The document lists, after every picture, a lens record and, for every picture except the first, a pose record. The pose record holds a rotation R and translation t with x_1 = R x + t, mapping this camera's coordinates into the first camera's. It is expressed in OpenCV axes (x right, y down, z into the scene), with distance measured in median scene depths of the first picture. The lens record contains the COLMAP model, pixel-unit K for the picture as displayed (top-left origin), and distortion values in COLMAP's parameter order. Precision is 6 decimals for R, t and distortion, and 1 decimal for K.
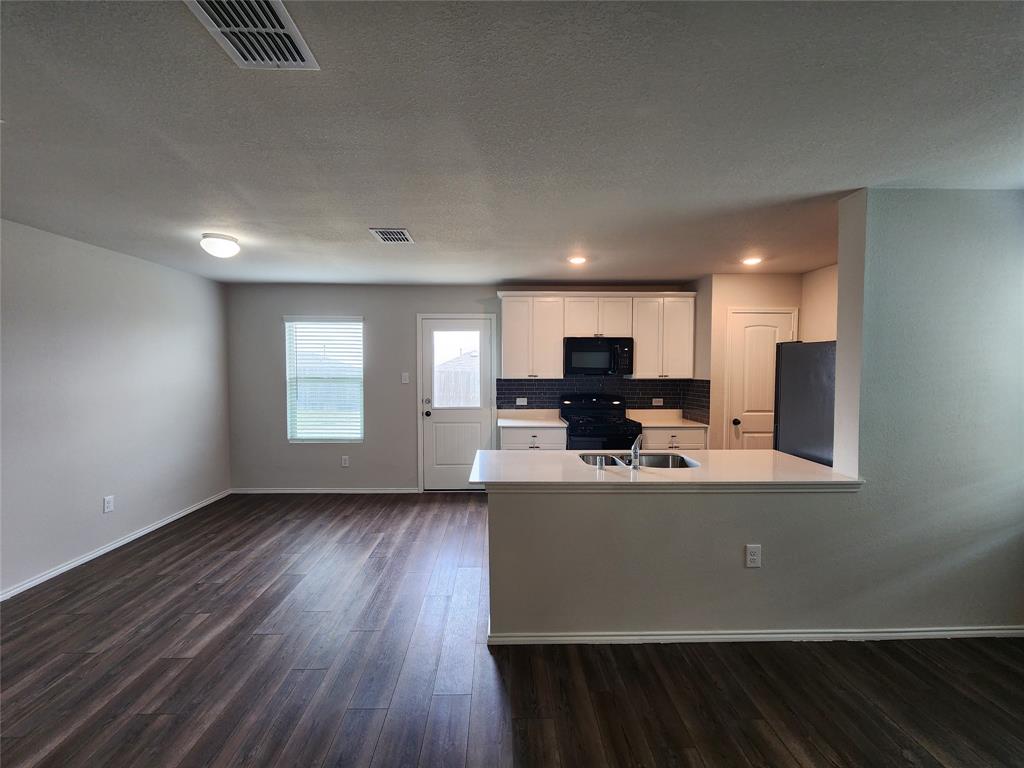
lens RADIAL K [[425.0, 0, 507.8], [0, 425.0, 385.9], [0, 0, 1]] dist [0.000941, -0.000084]
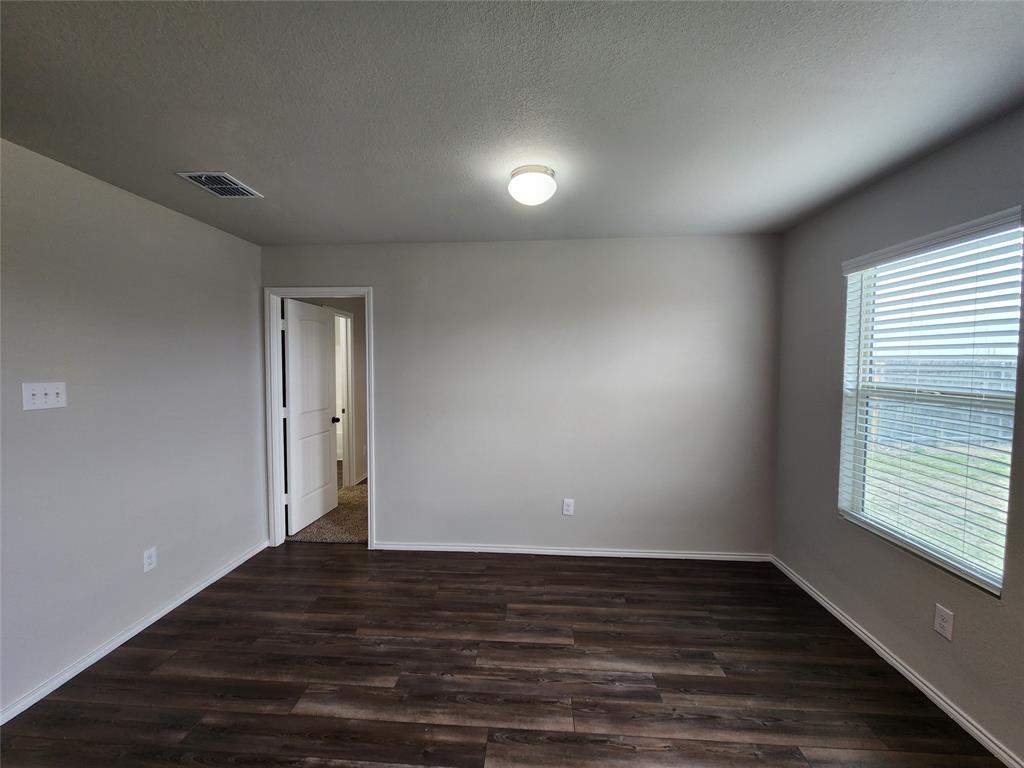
lens RADIAL K [[425.0, 0, 507.8], [0, 425.0, 385.9], [0, 0, 1]] dist [0.000941, -0.000084]
pose [[-0.091922, 0.059798, -0.993969, 0.010239], [-0.045312, 0.996910, 0.064166, -0.049122], [0.994735, 0.050937, -0.088929, 0.927411]]
